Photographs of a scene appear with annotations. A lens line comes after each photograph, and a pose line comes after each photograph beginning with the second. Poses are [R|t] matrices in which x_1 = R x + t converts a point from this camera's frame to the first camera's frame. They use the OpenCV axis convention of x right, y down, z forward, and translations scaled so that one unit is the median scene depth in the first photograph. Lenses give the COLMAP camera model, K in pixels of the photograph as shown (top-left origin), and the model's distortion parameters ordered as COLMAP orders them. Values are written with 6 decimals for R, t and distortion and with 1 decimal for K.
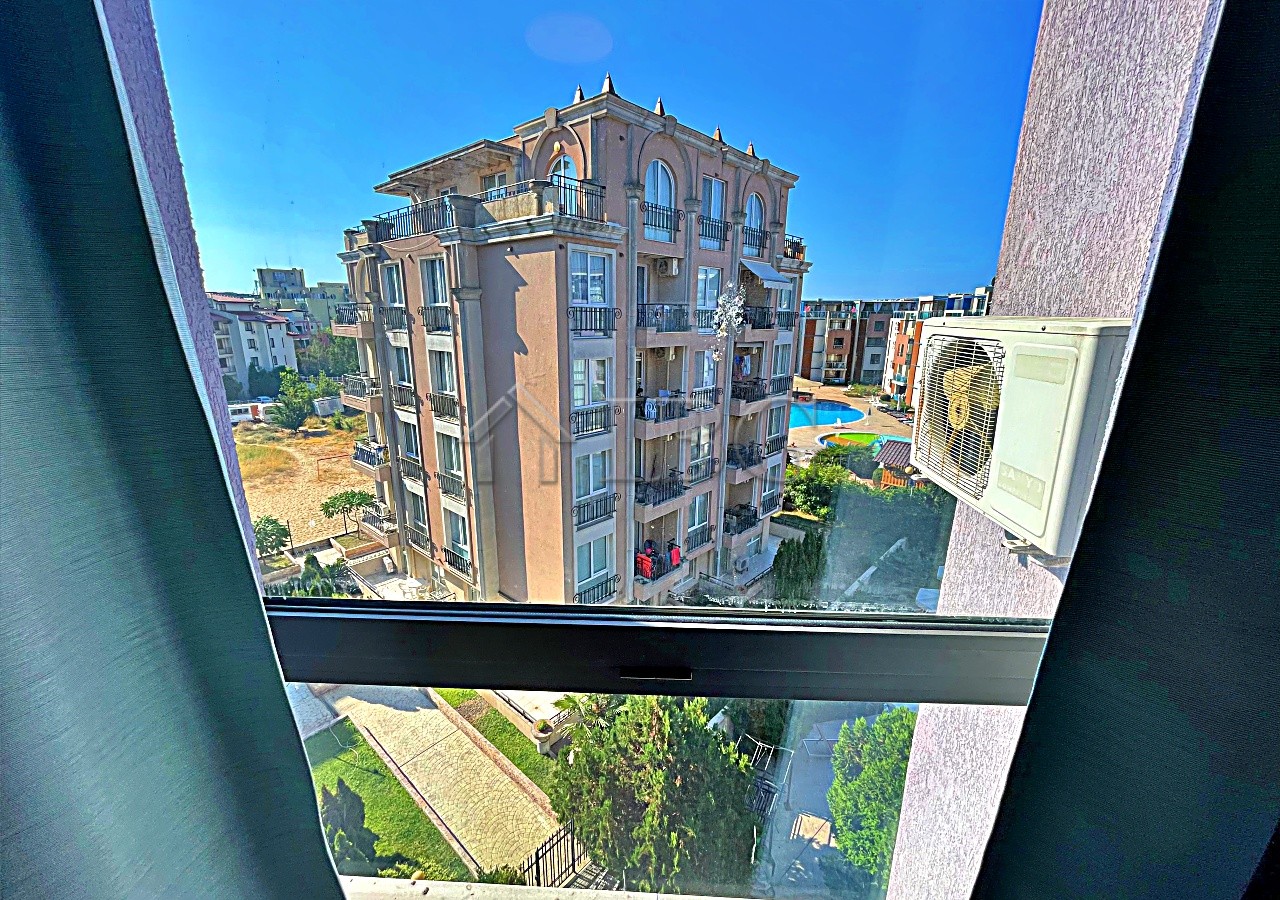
lens RADIAL K [[515.2, 0, 643.5], [0, 515.2, 455.7], [0, 0, 1]] dist [0.000831, -0.000464]
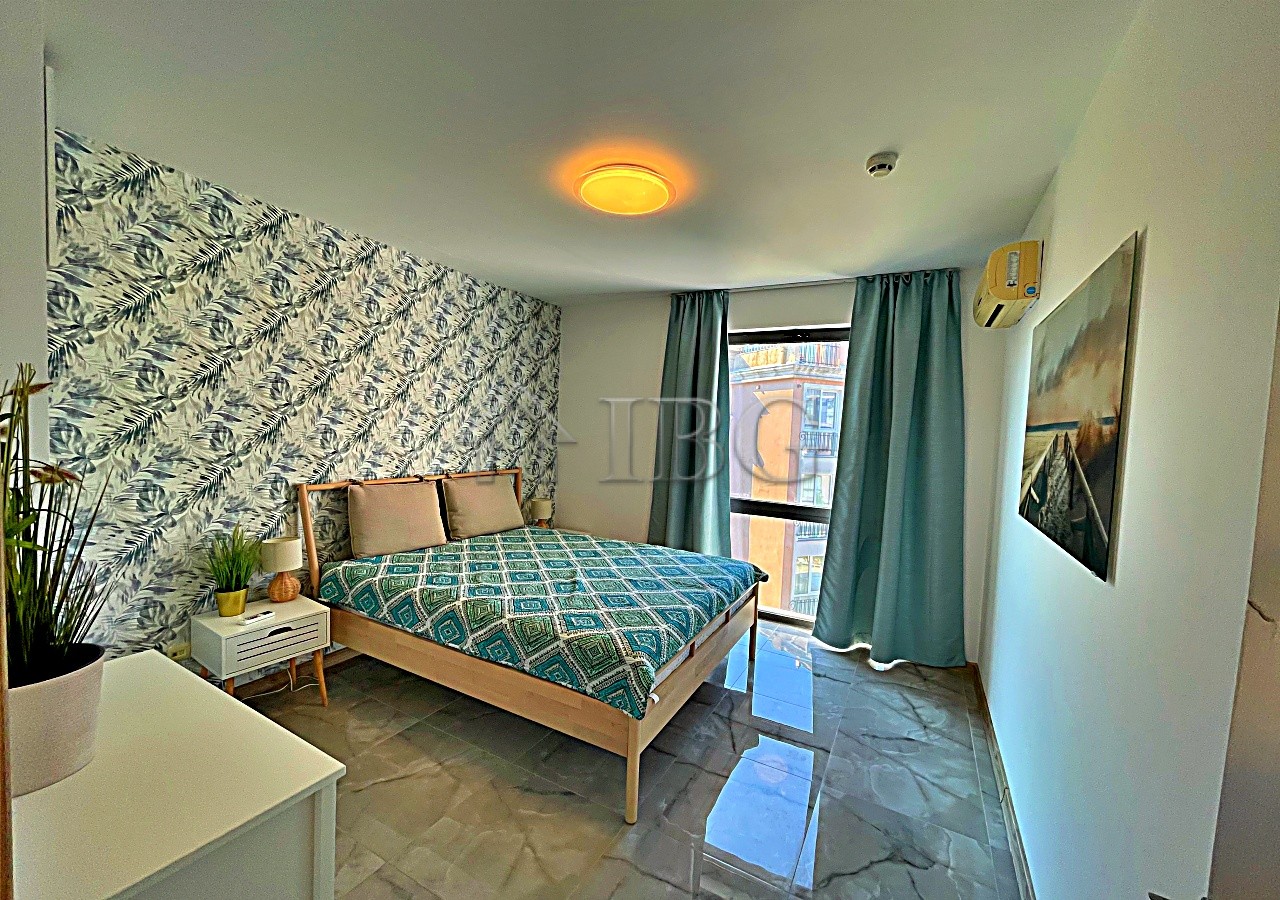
lens RADIAL K [[515.2, 0, 638.4], [0, 515.2, 451.4], [0, 0, 1]] dist [0.000831, -0.000464]
pose [[0.899648, 0.046035, -0.434182, 0.042230], [-0.146734, 0.968465, -0.201358, 0.063960], [0.411220, 0.244861, 0.878033, -0.233346]]
